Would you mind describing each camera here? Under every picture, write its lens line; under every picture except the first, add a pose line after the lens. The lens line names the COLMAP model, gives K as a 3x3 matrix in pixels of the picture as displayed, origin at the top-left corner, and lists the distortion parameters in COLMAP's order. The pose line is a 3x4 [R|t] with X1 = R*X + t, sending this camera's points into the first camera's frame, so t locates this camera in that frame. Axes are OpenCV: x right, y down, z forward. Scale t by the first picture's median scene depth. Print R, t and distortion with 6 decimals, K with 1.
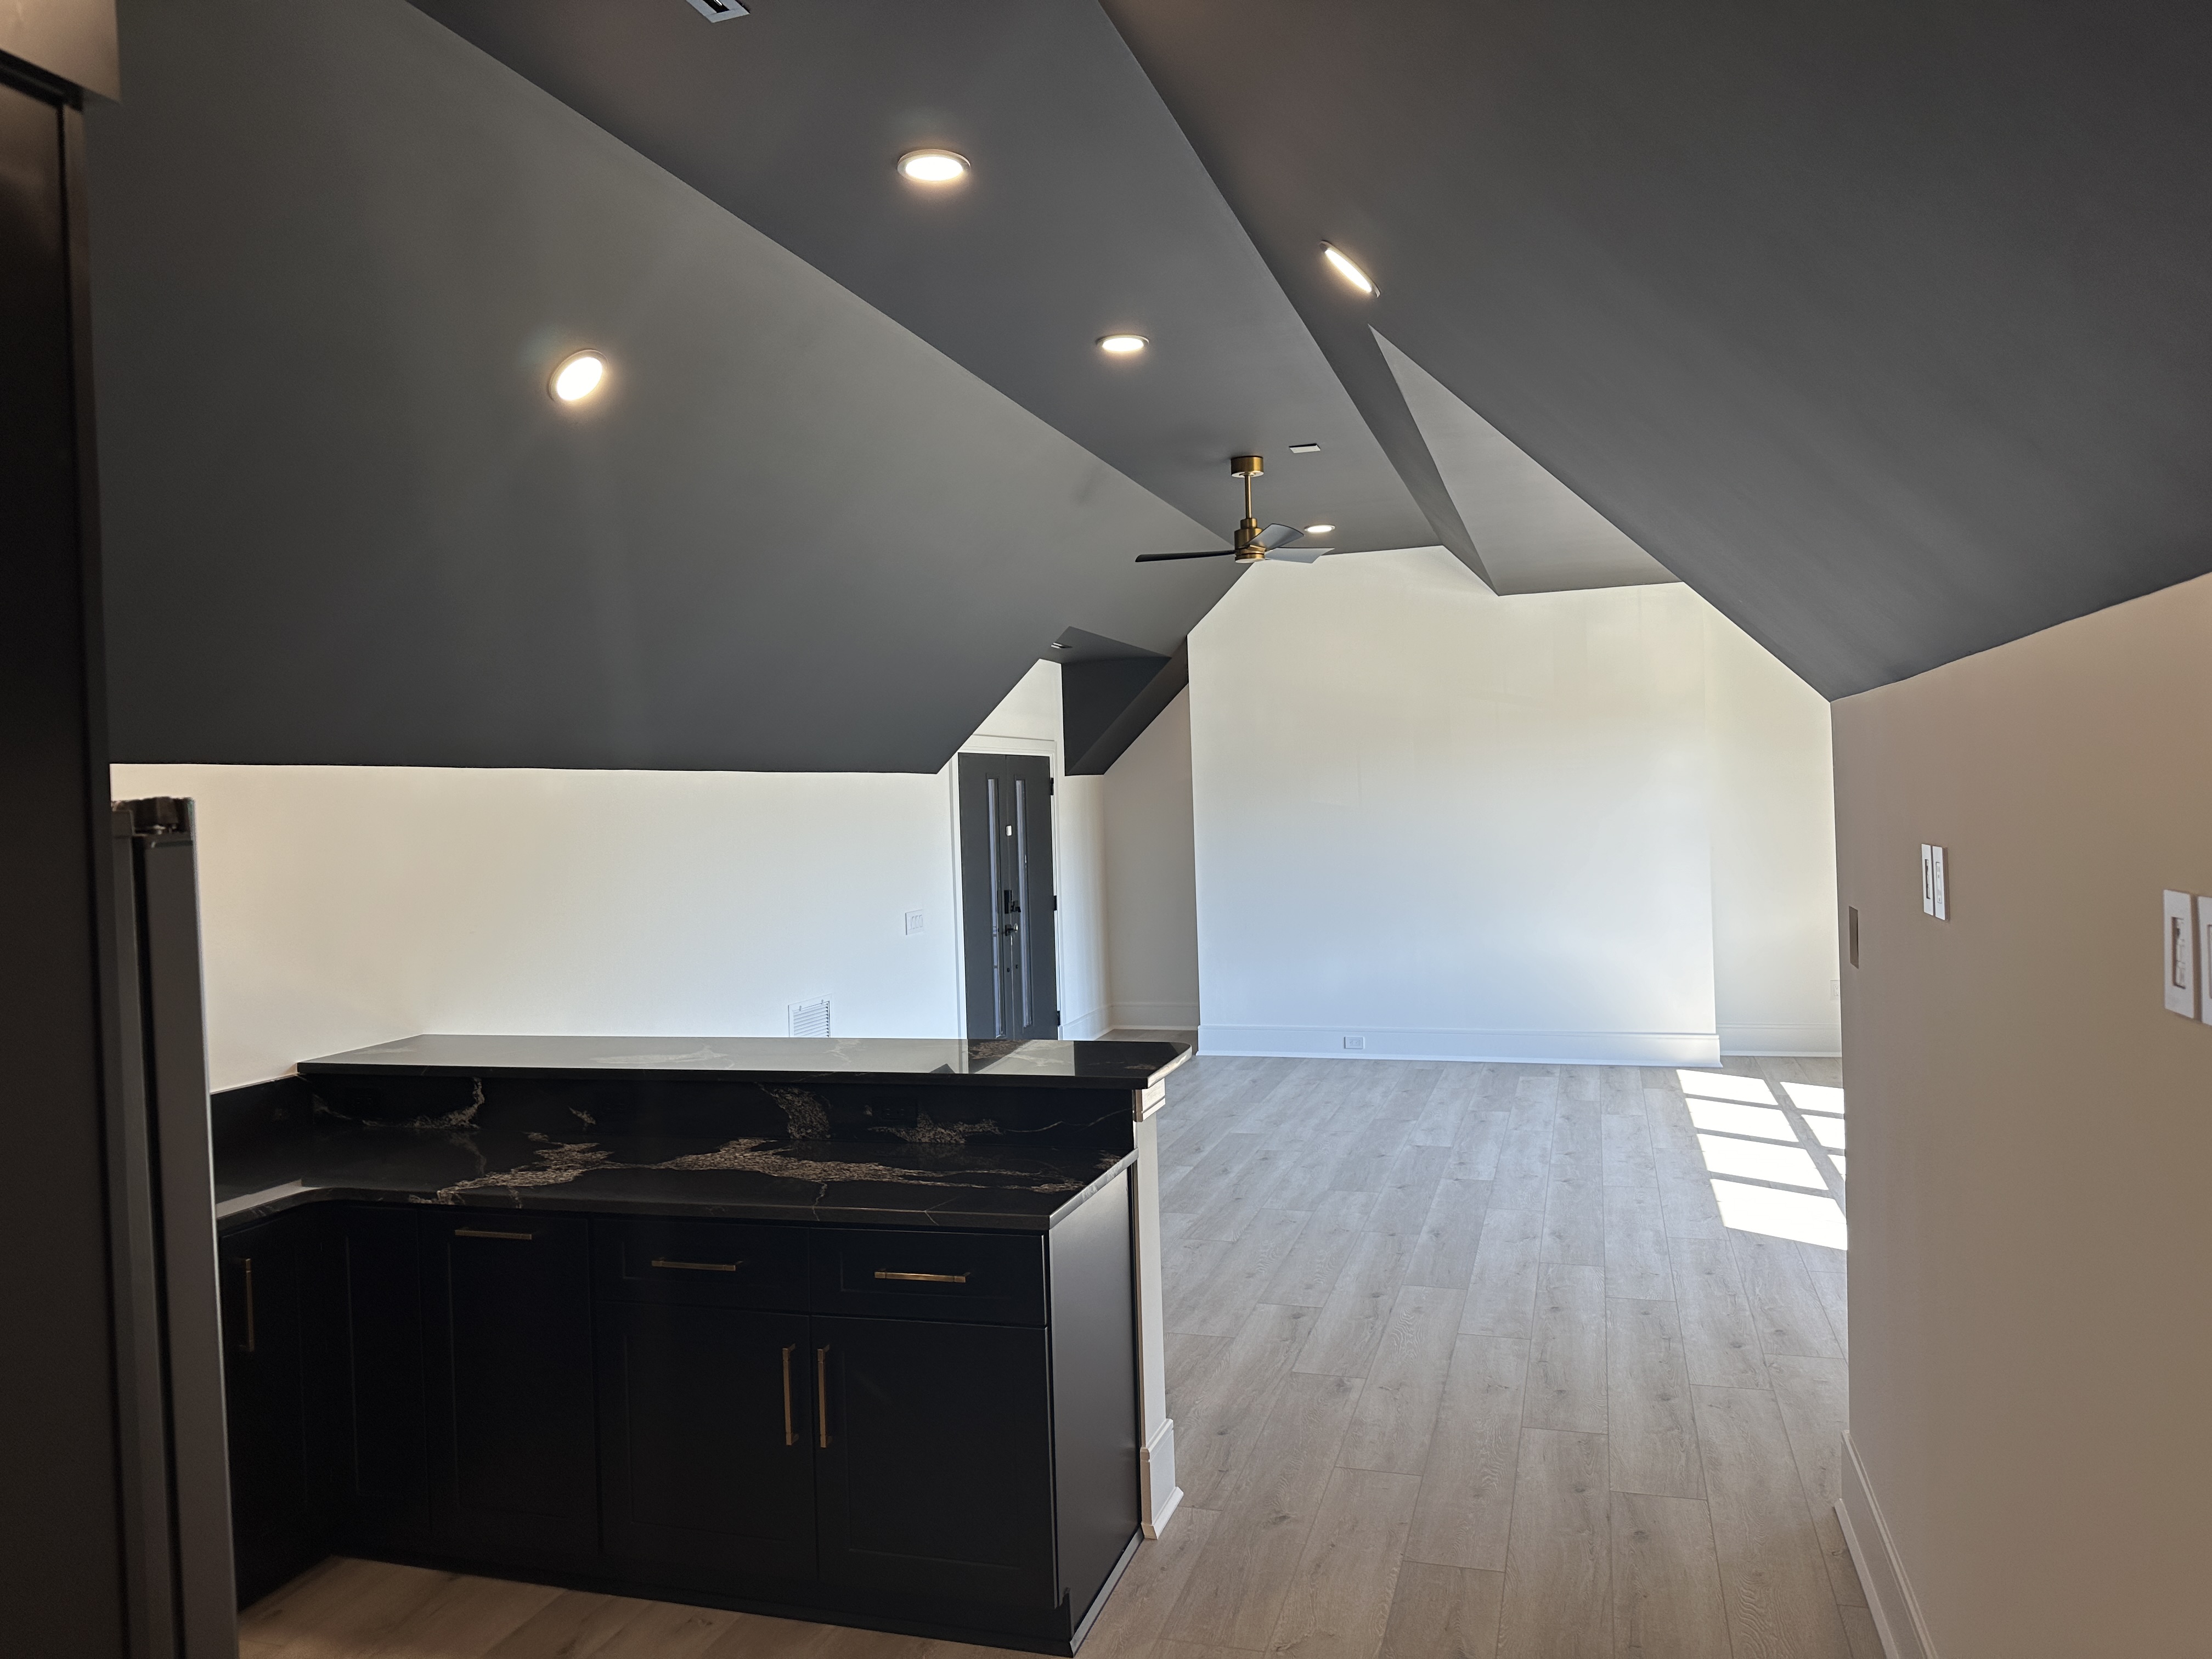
lens RADIAL K [[1554.8, 0, 1099.1], [0, 1554.8, 830.7], [0, 0, 1]] dist [0.035983, -0.039428]
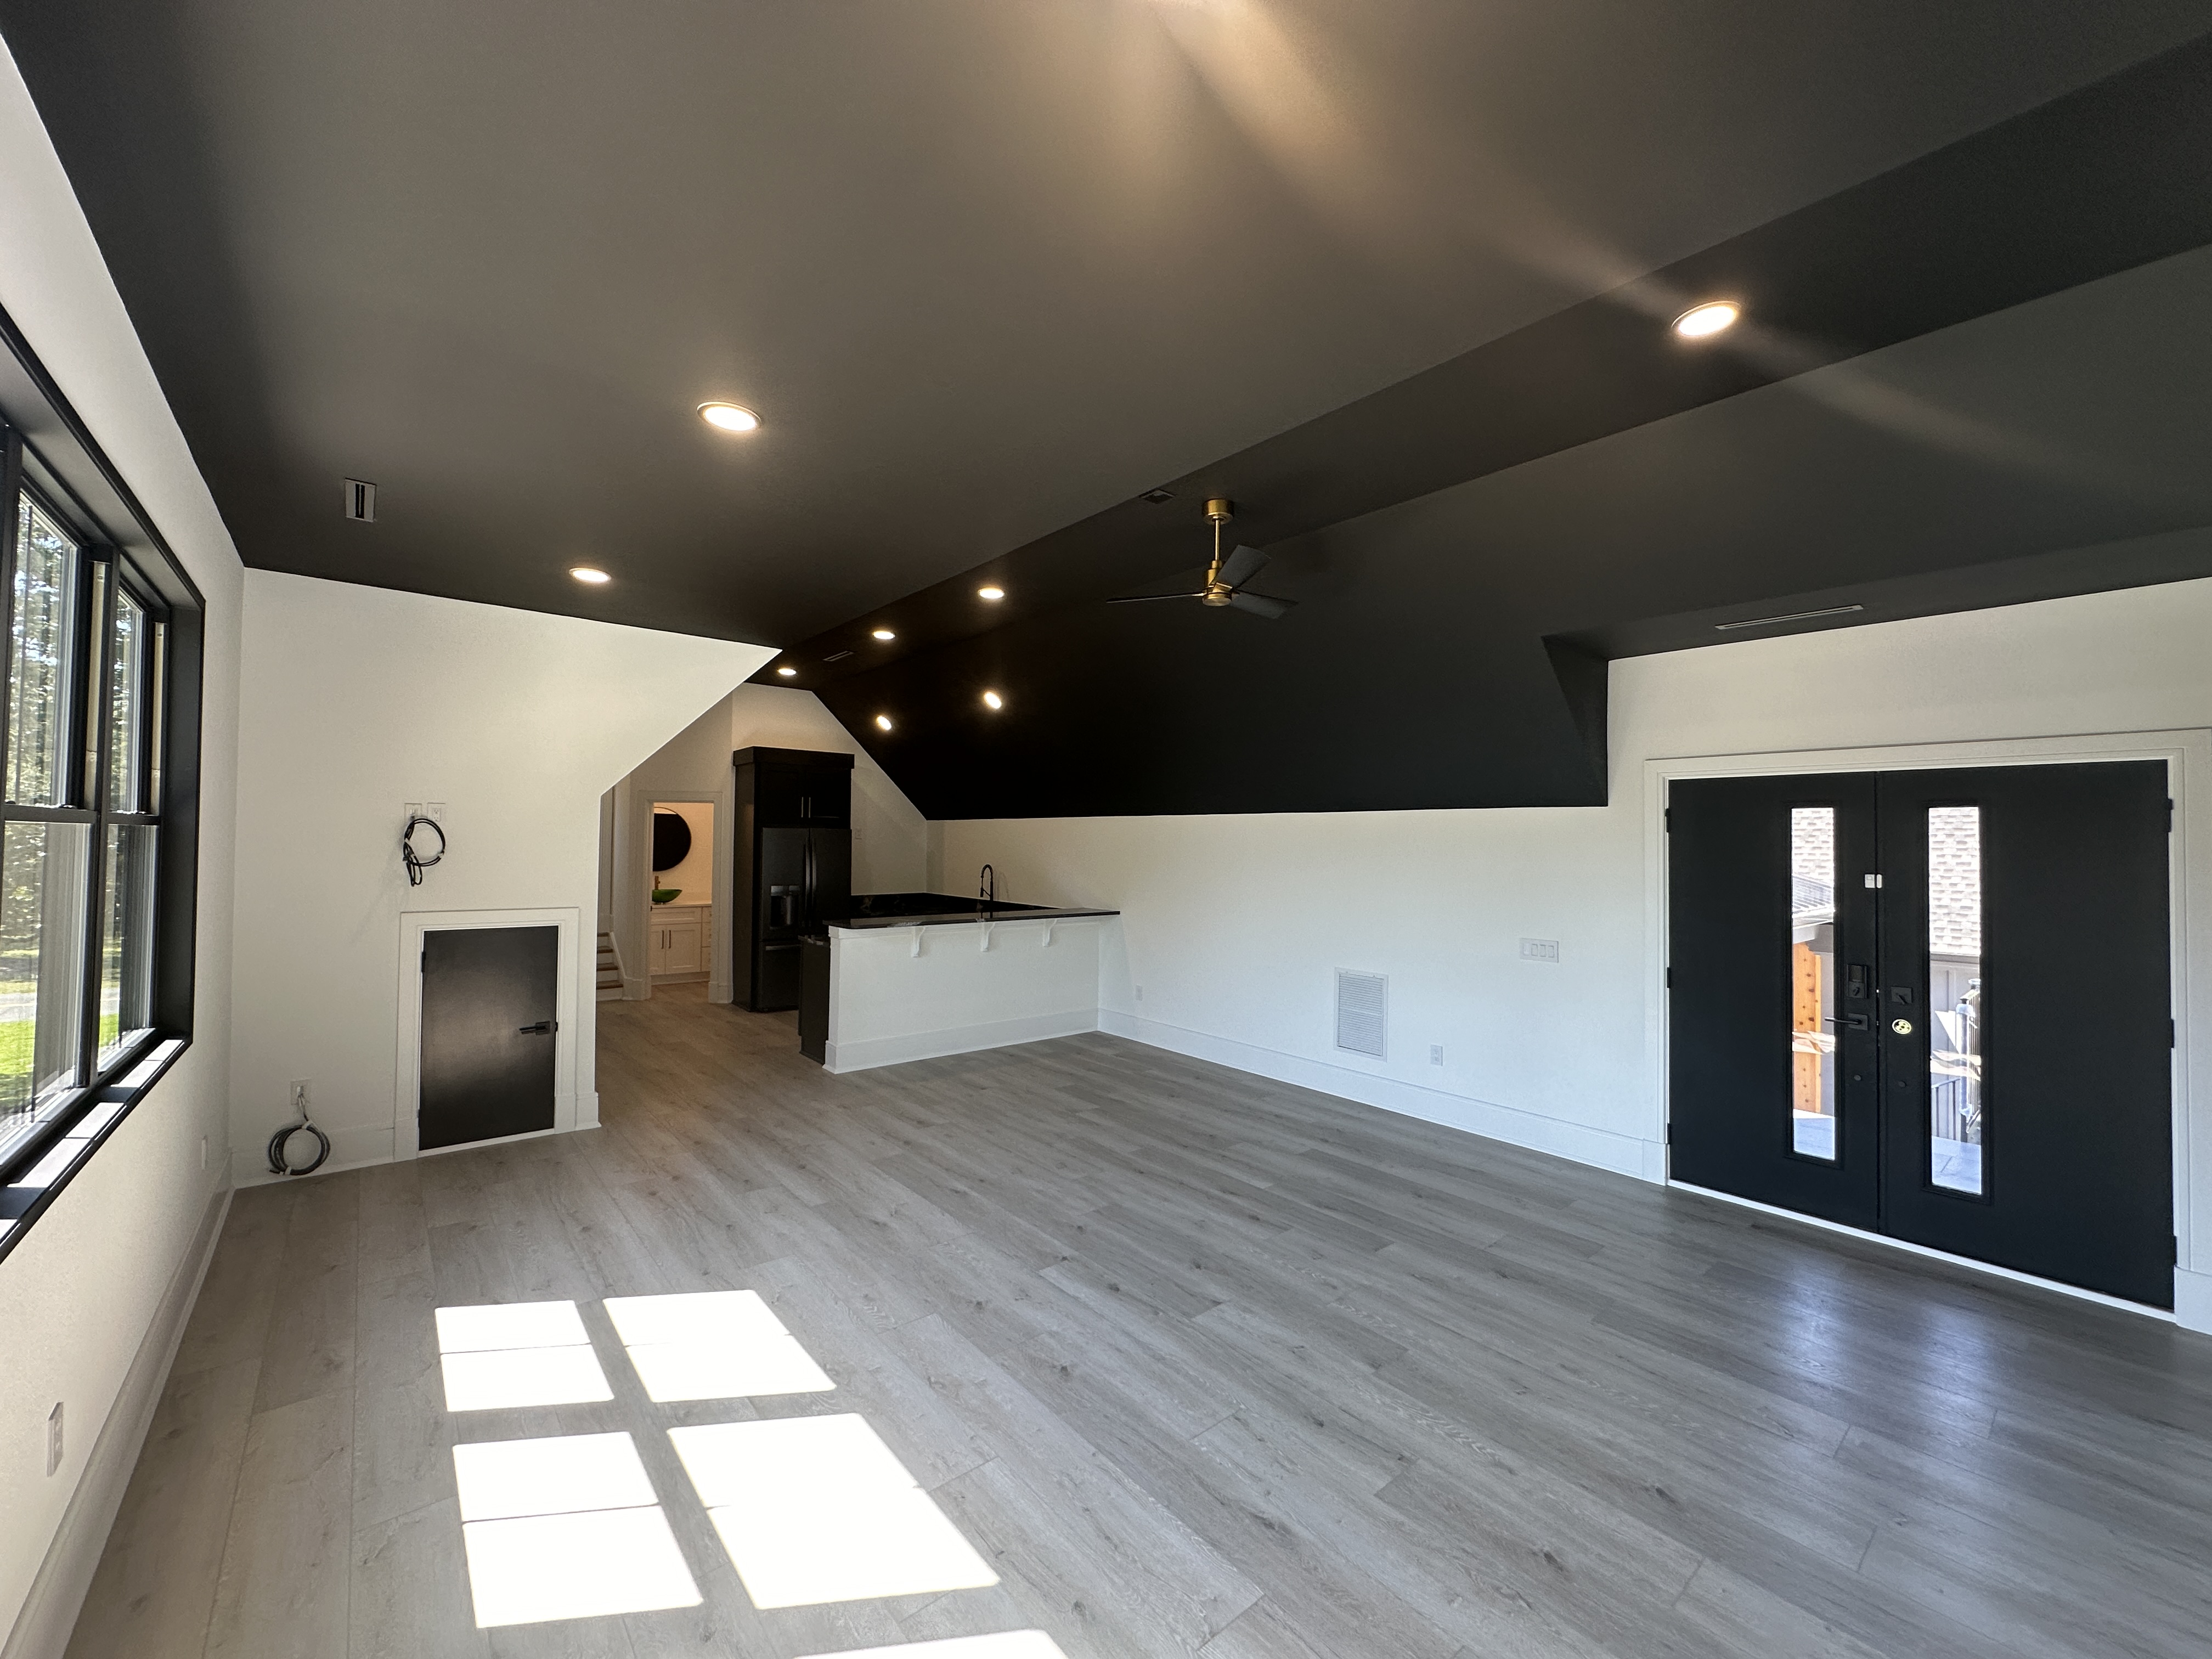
lens RADIAL K [[886.7, 0, 1094.1], [0, 886.7, 827.9], [0, 0, 1]] dist [-0.003190, -0.000247]
pose [[-0.551082, 0.000078, -0.834451, 0.776879], [-0.021115, 0.999678, 0.014038, -0.038087], [0.834184, 0.025356, -0.550903, 1.549051]]
